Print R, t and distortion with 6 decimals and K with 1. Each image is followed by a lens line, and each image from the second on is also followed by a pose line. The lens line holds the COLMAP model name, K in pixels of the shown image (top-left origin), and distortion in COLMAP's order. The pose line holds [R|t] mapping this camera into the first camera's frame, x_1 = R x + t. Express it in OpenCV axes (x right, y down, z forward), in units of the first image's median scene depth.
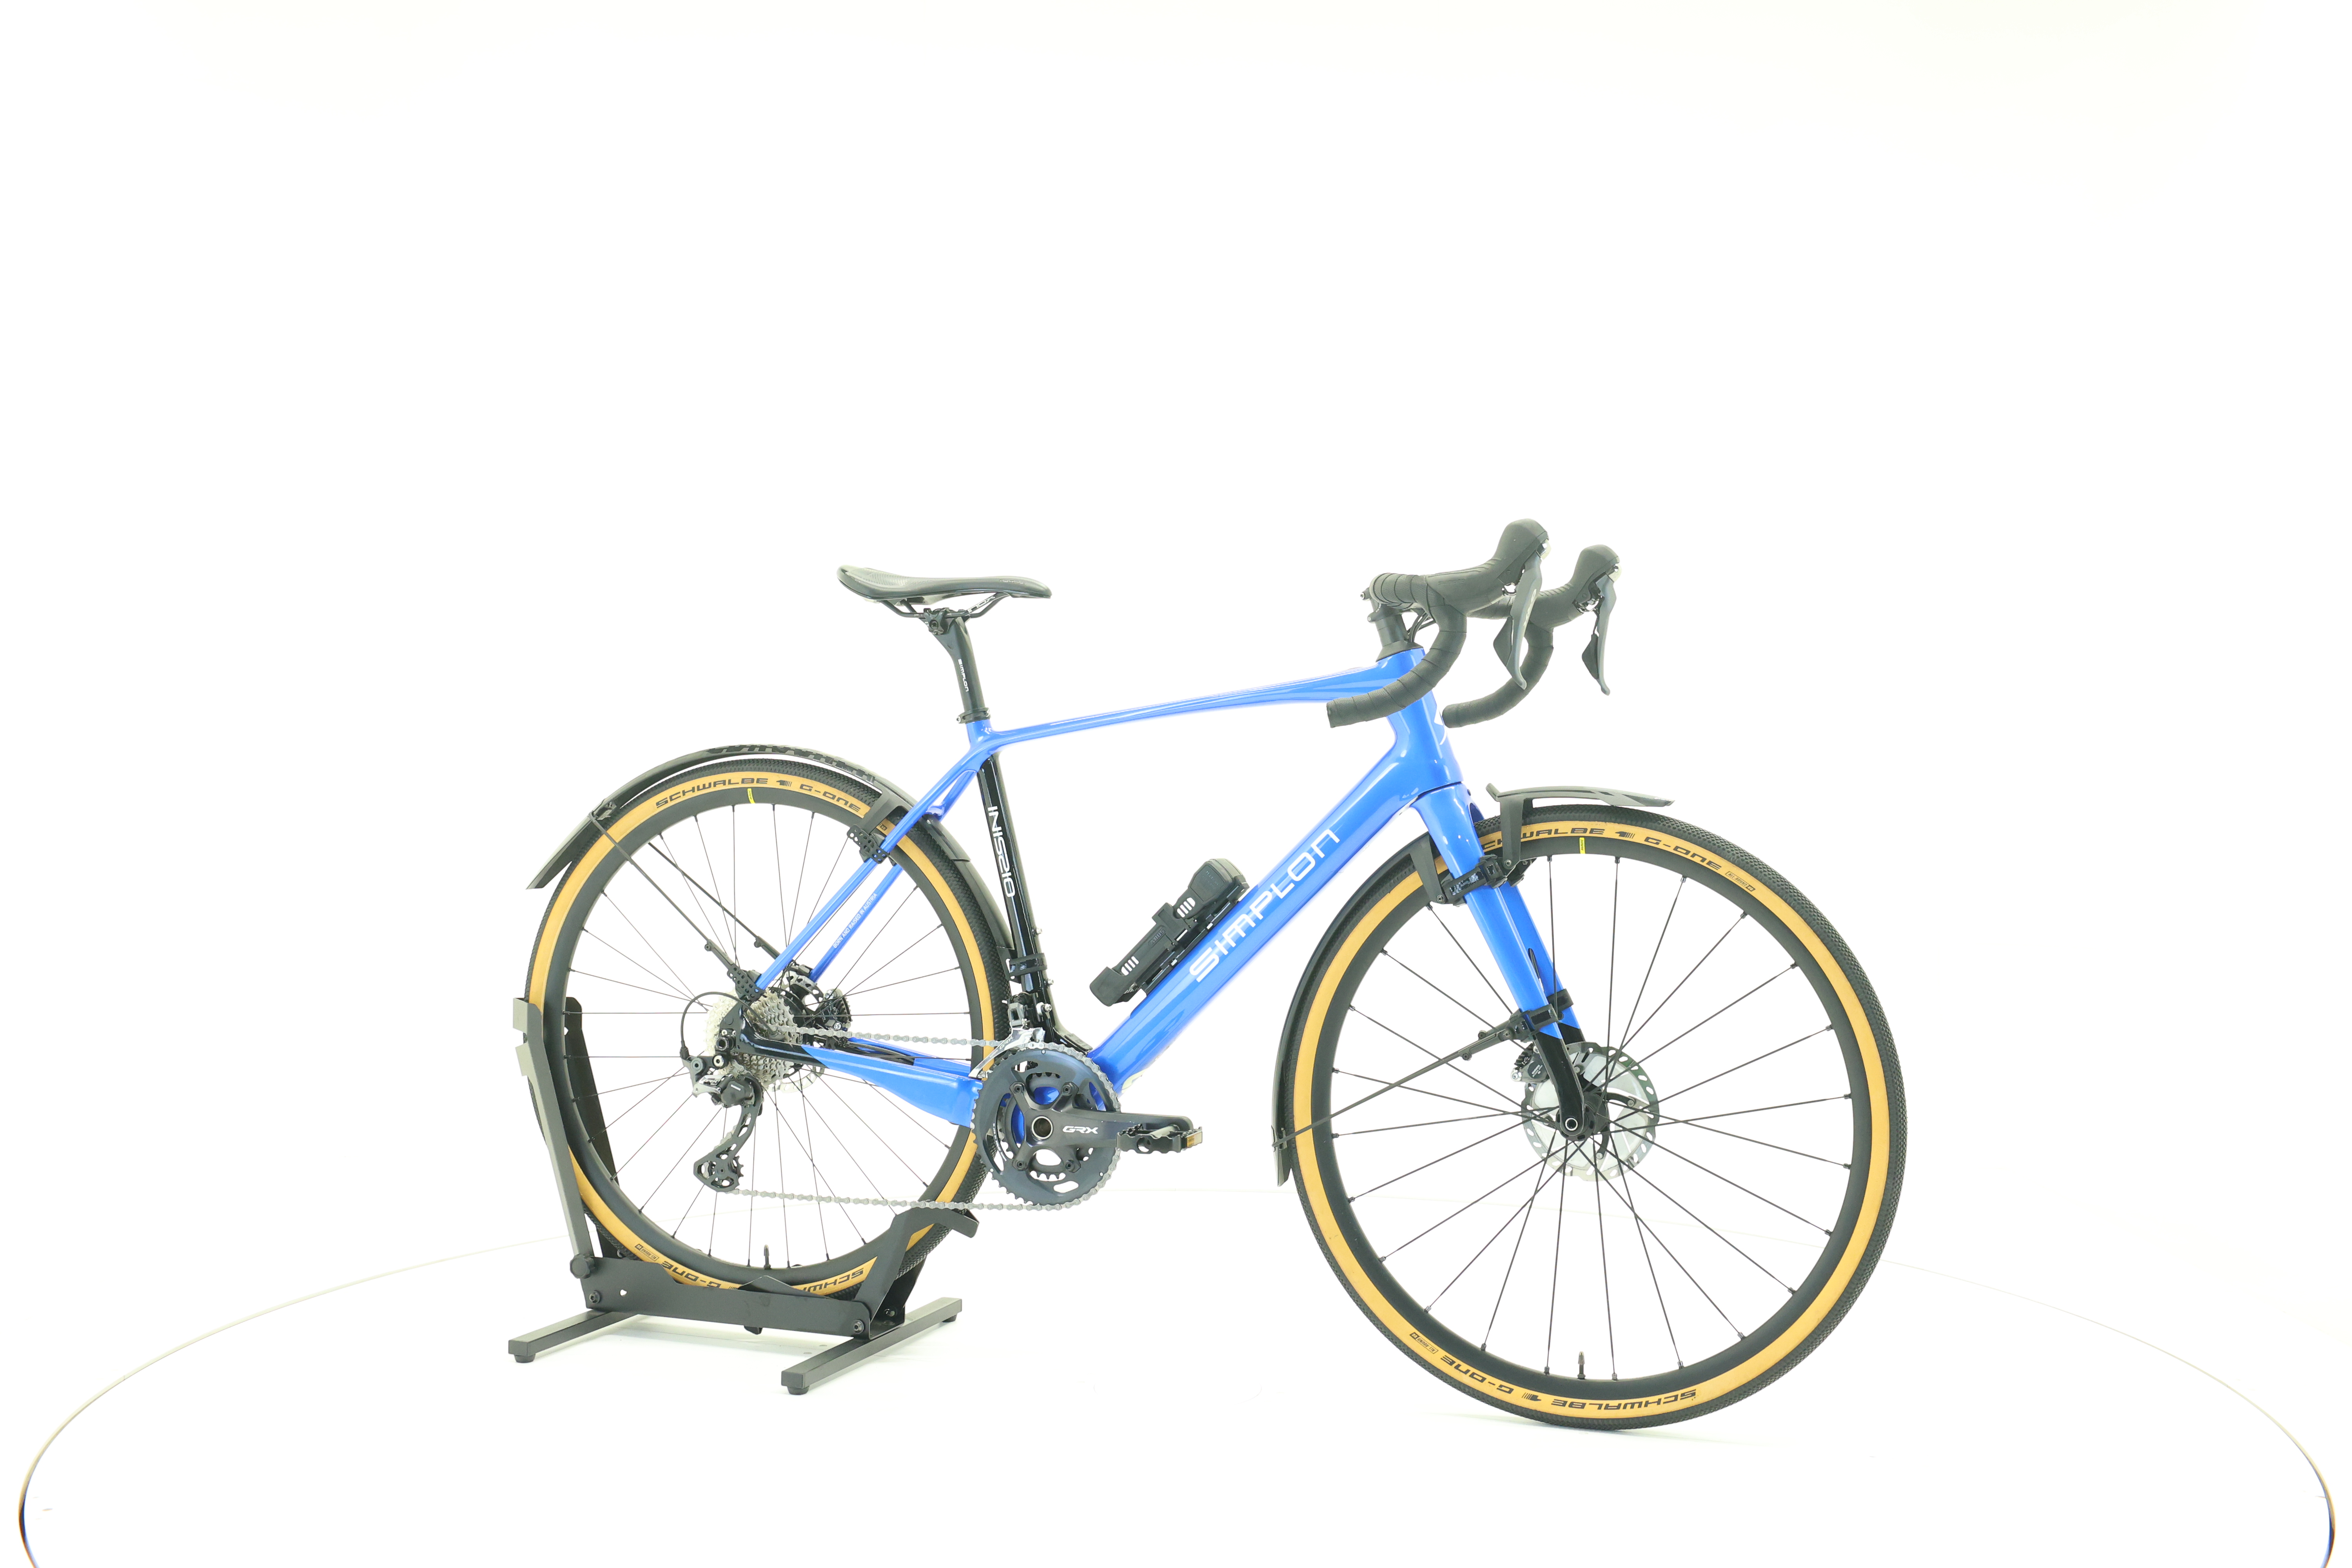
lens RADIAL K [[2491.0, 0, 1169.7], [0, 2491.0, 784.4], [0, 0, 1]] dist [-0.005484, 0.000000]
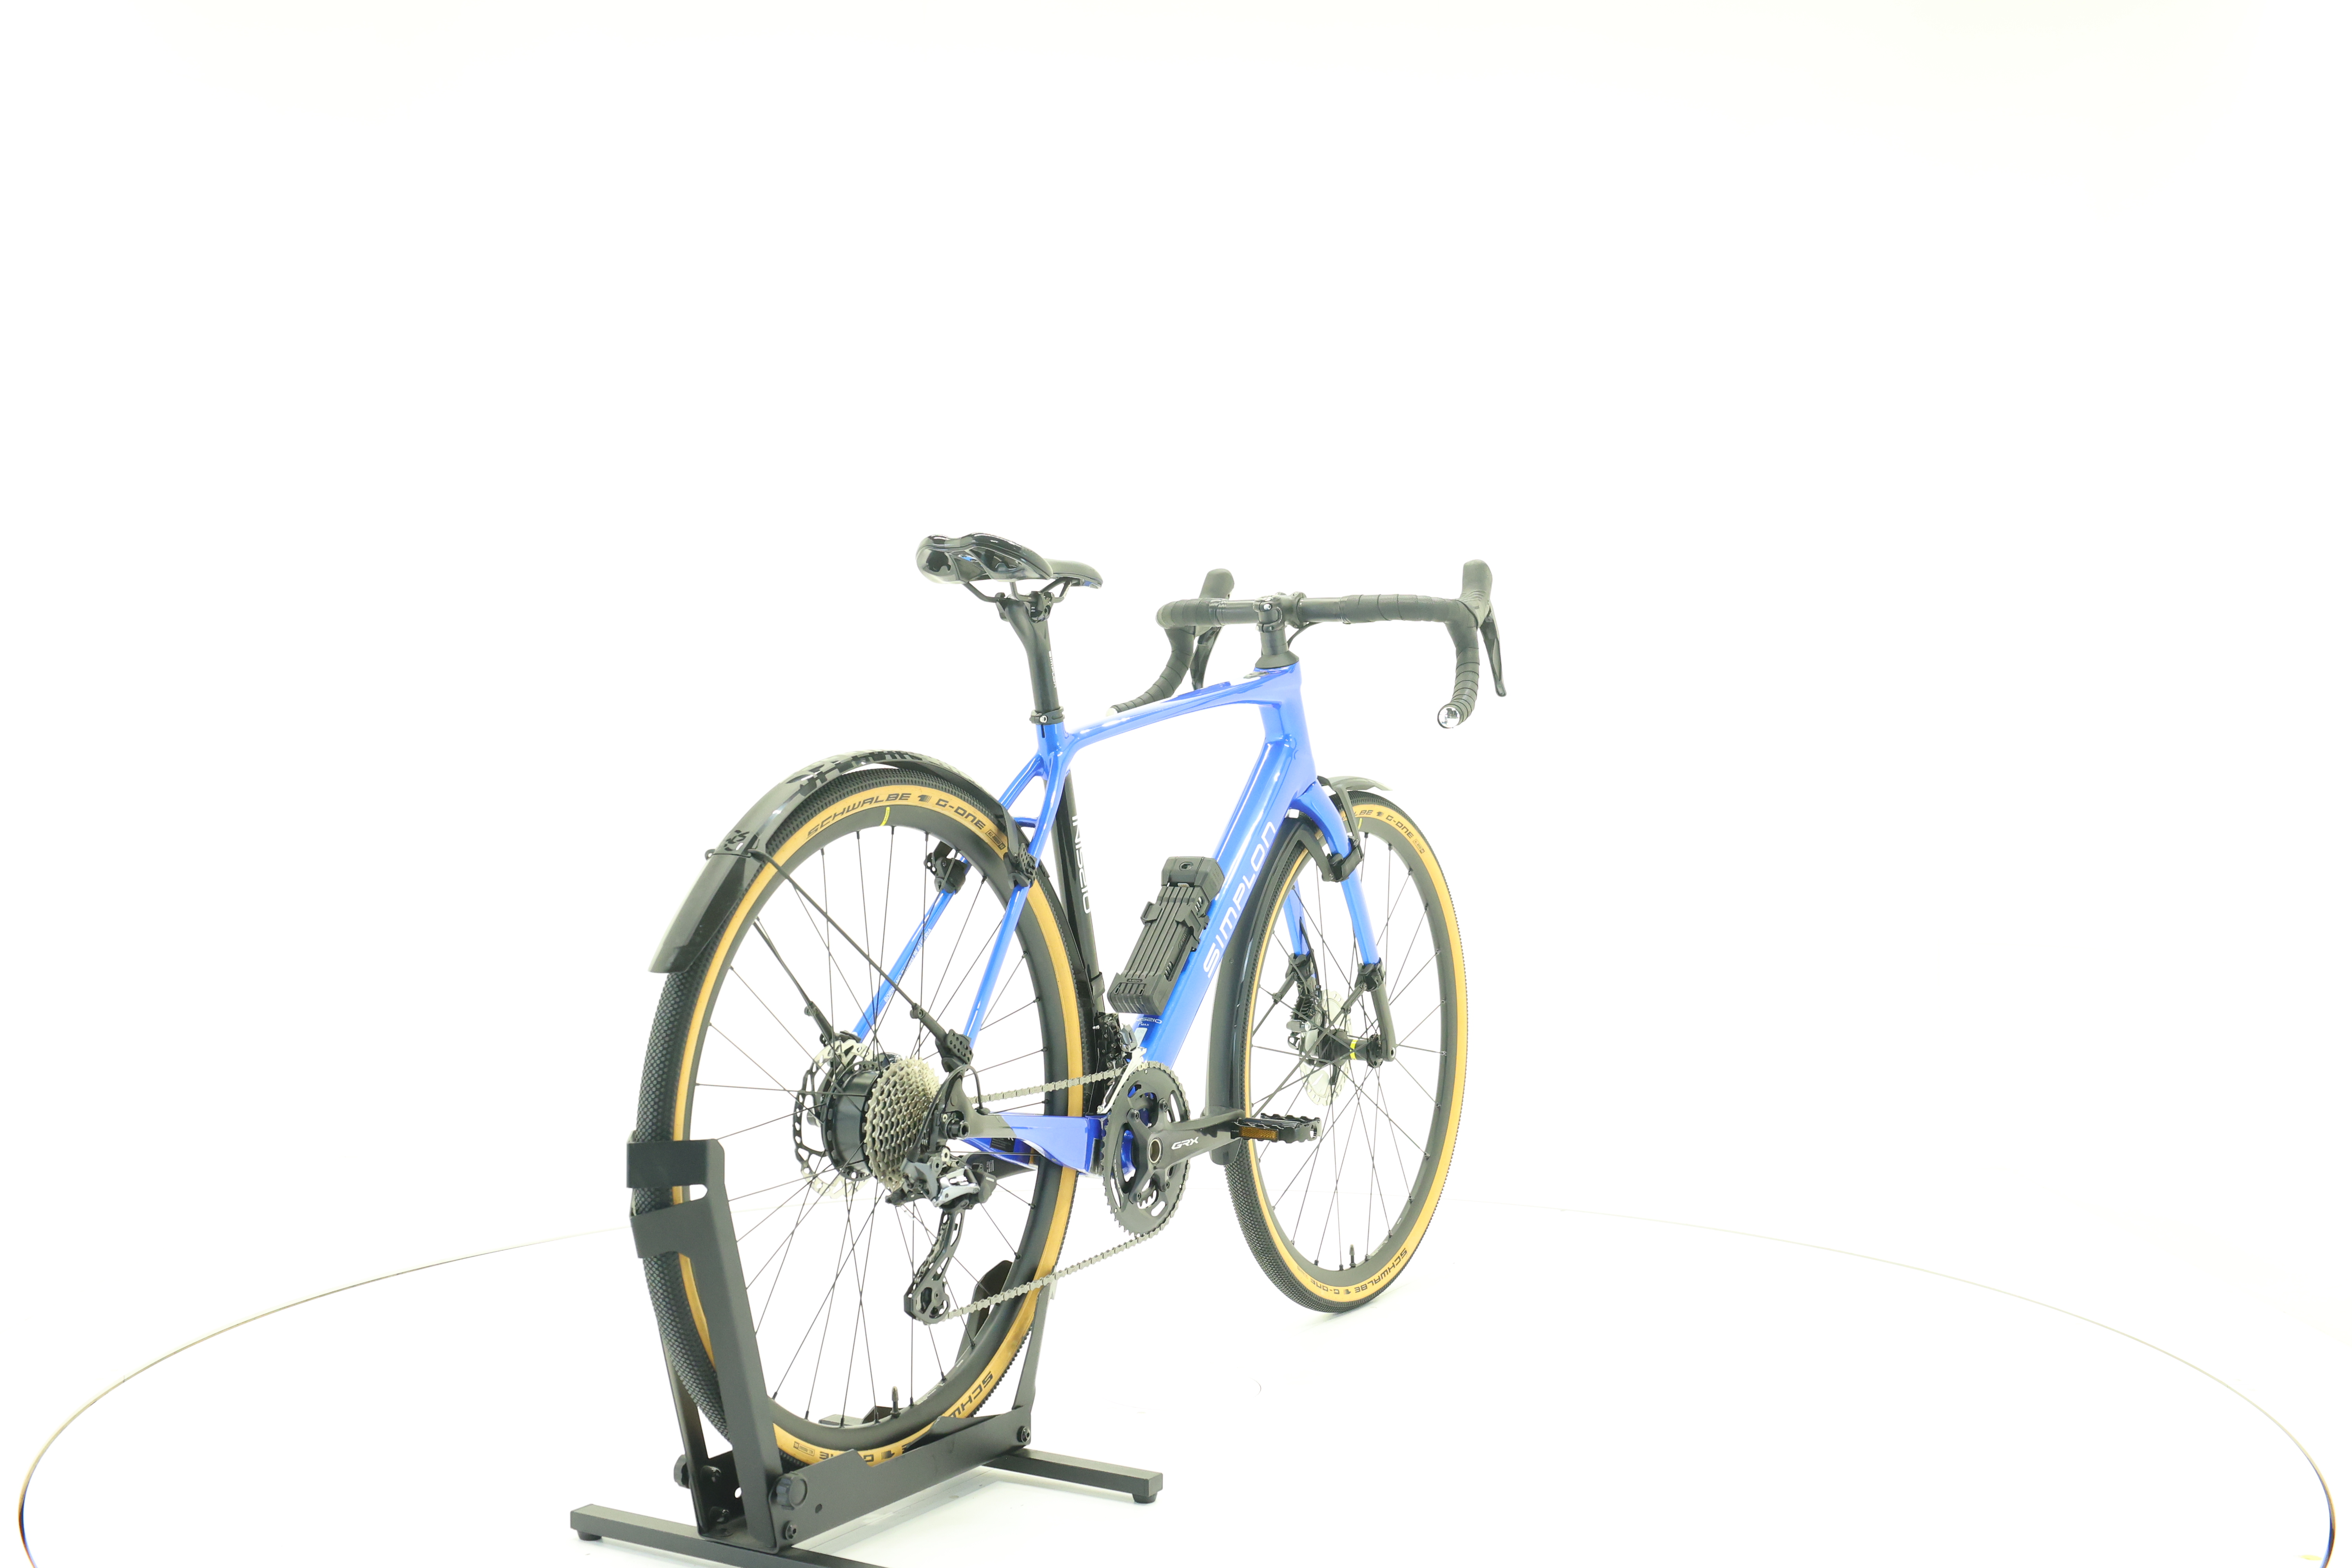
lens RADIAL K [[2491.0, 0, 1173.5], [0, 2491.0, 776.9], [0, 0, 1]] dist [-0.005484, 0.000000]
pose [[0.170085, -0.023071, 0.985159, -1.002555], [0.016970, 0.999646, 0.020480, -0.024176], [-0.985283, 0.013235, 0.170416, 0.849630]]
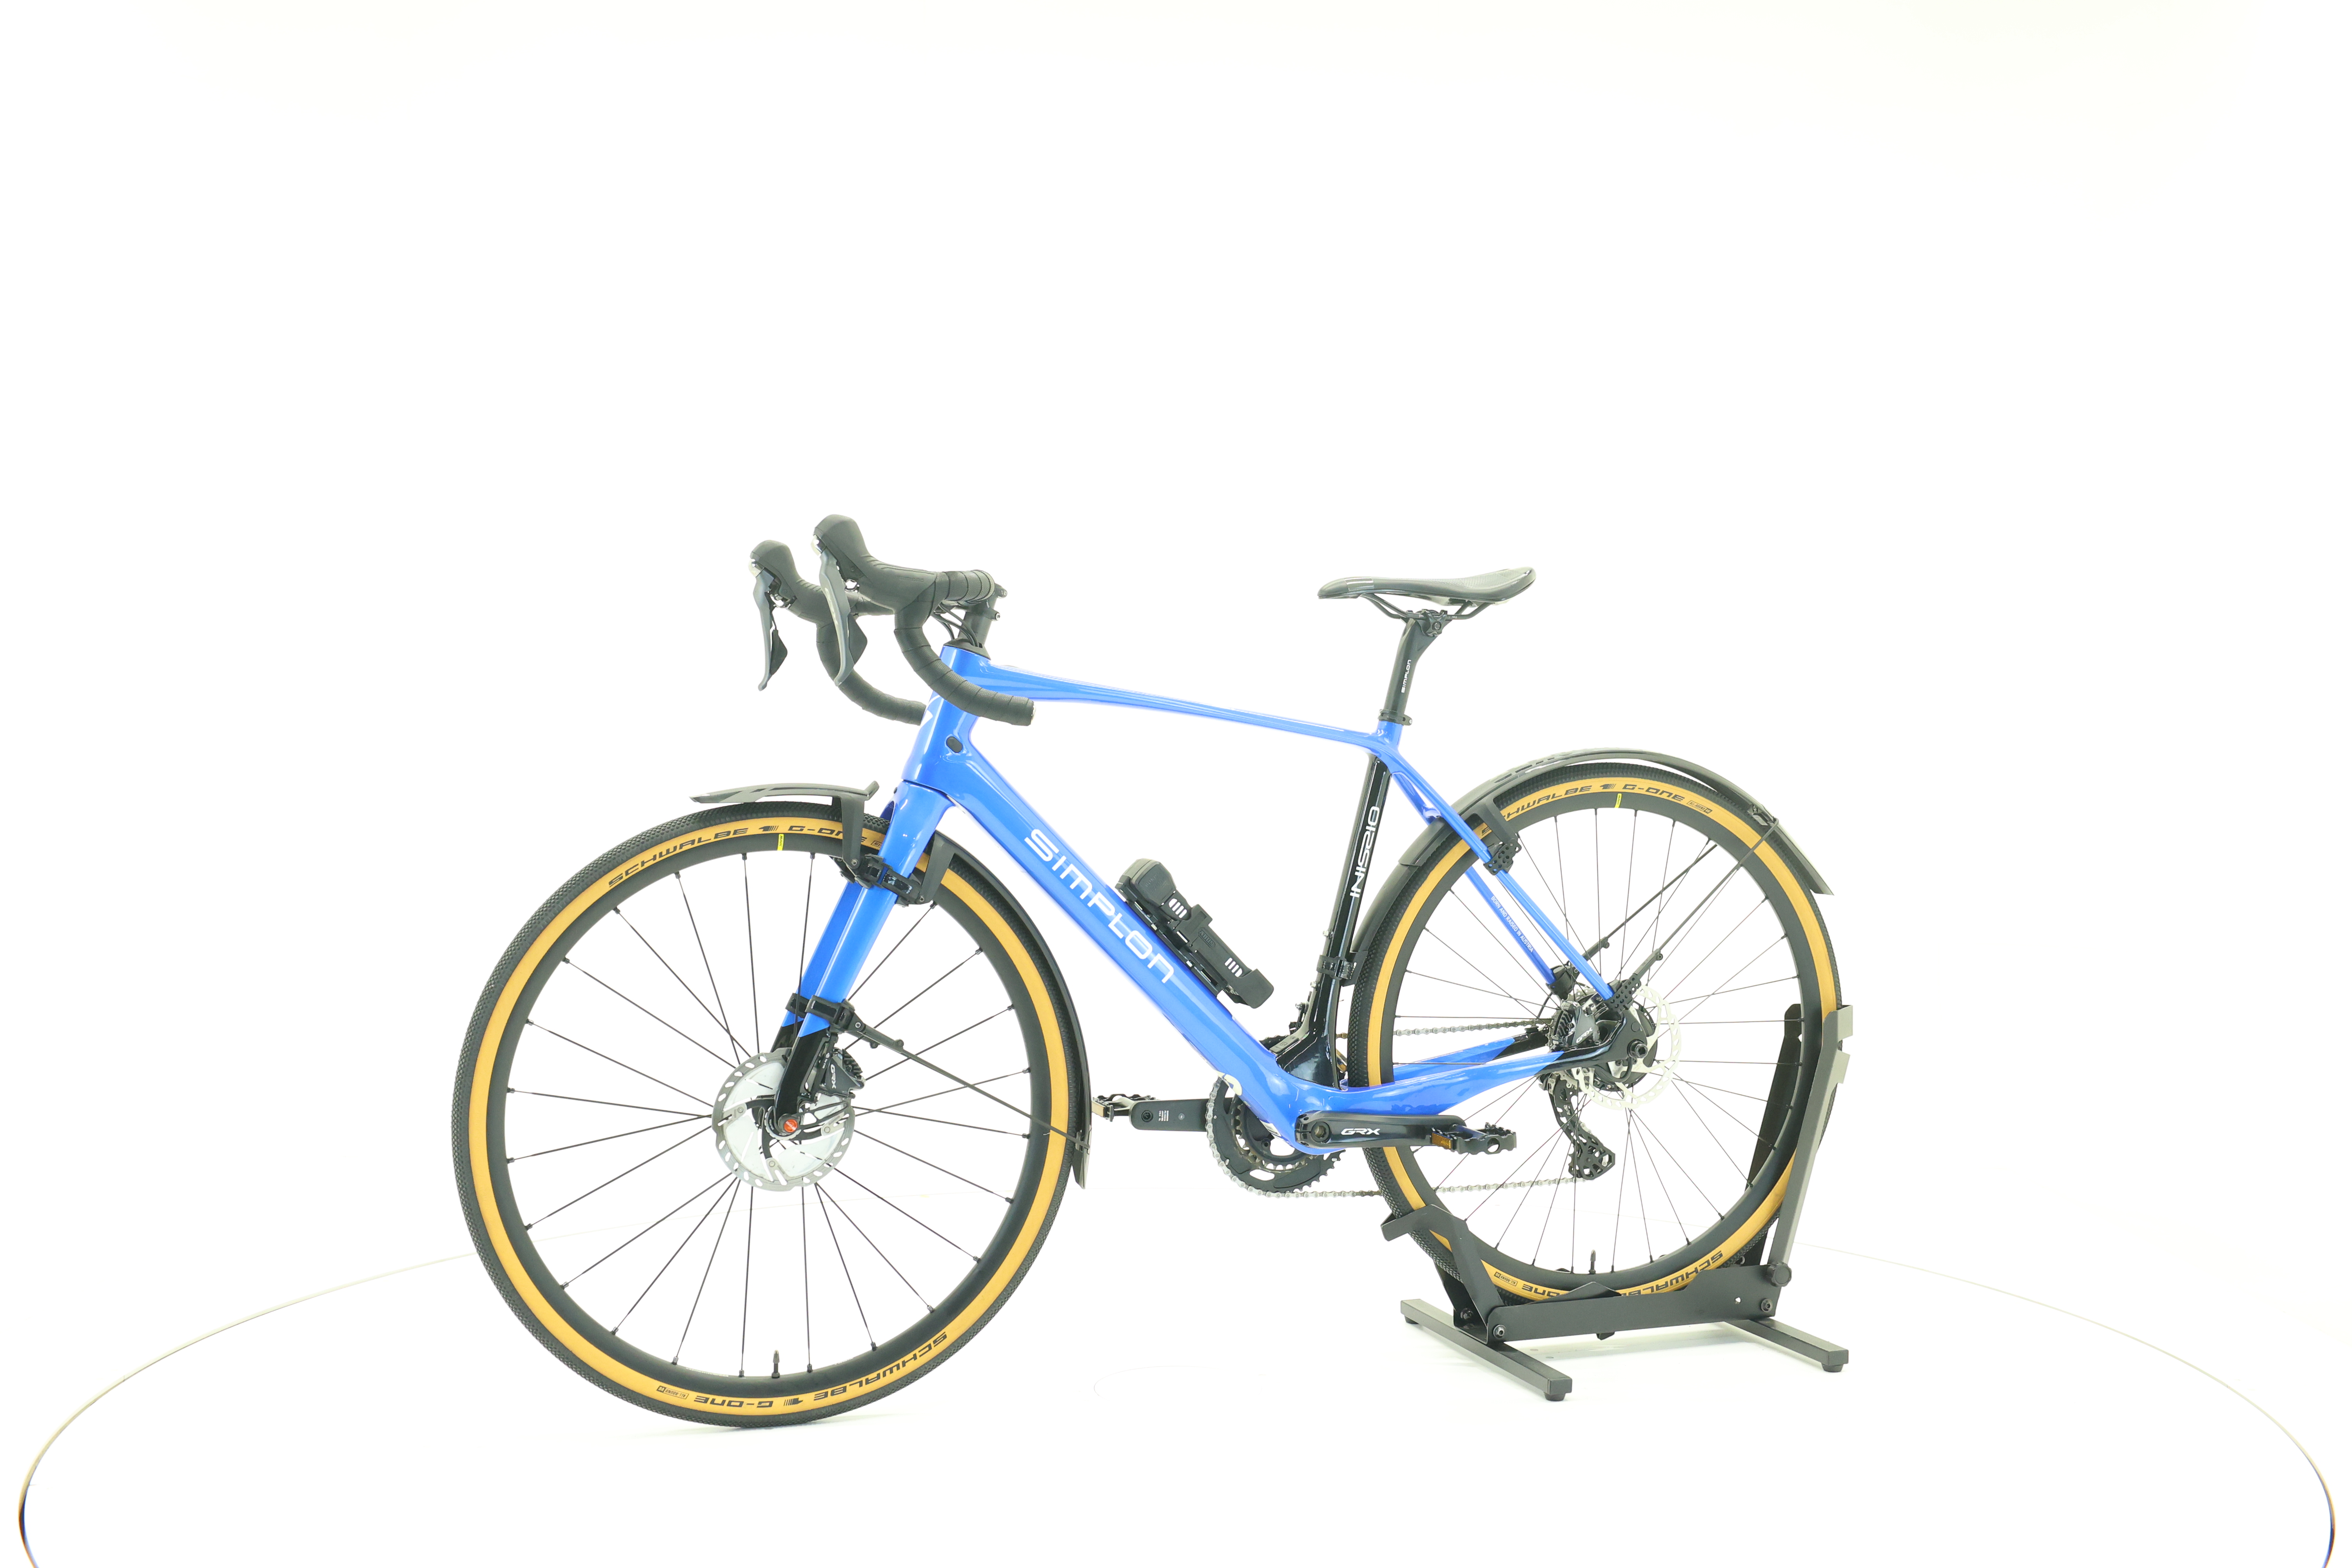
lens RADIAL K [[2502.8, 0, 1192.9], [0, 2502.8, 787.8], [0, 0, 1]] dist [0.001837, 0.000000]
pose [[0.757258, -0.009842, 0.653042, -0.349868], [0.003244, 0.999931, 0.011308, -0.007759], [-0.653108, -0.006445, 0.757238, 0.128438]]
